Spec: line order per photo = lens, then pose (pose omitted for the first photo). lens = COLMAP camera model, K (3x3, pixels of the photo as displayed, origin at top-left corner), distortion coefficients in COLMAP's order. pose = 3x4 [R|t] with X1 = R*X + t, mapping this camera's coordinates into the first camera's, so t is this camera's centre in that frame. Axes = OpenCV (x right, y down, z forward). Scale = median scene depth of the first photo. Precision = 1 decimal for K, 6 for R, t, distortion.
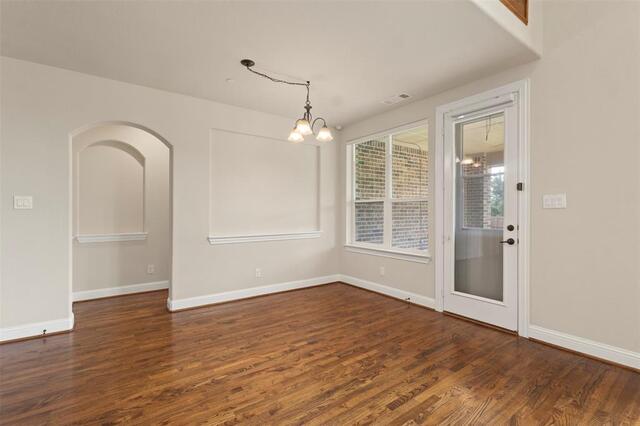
lens RADIAL K [[295.4, 0, 320.0], [0, 295.4, 213.0], [0, 0, 1]] dist [0.001549, 0.000073]
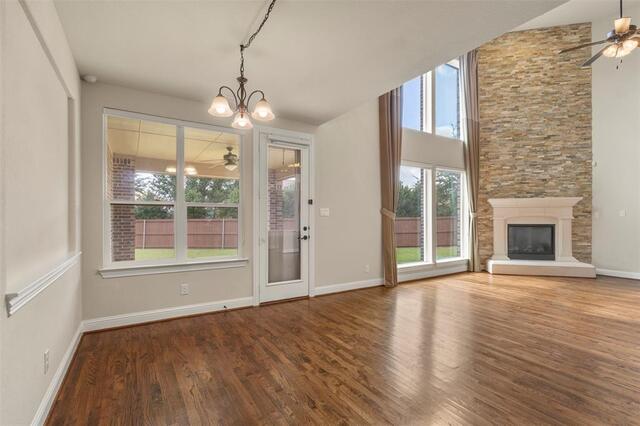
lens RADIAL K [[296.9, 0, 318.5], [0, 296.9, 217.3], [0, 0, 1]] dist [0.002456, 0.000323]
pose [[0.069383, 0.004233, 0.997581, -0.800252], [0.002227, 0.999988, -0.004398, -0.000627], [-0.997588, 0.002527, 0.069372, 0.759042]]
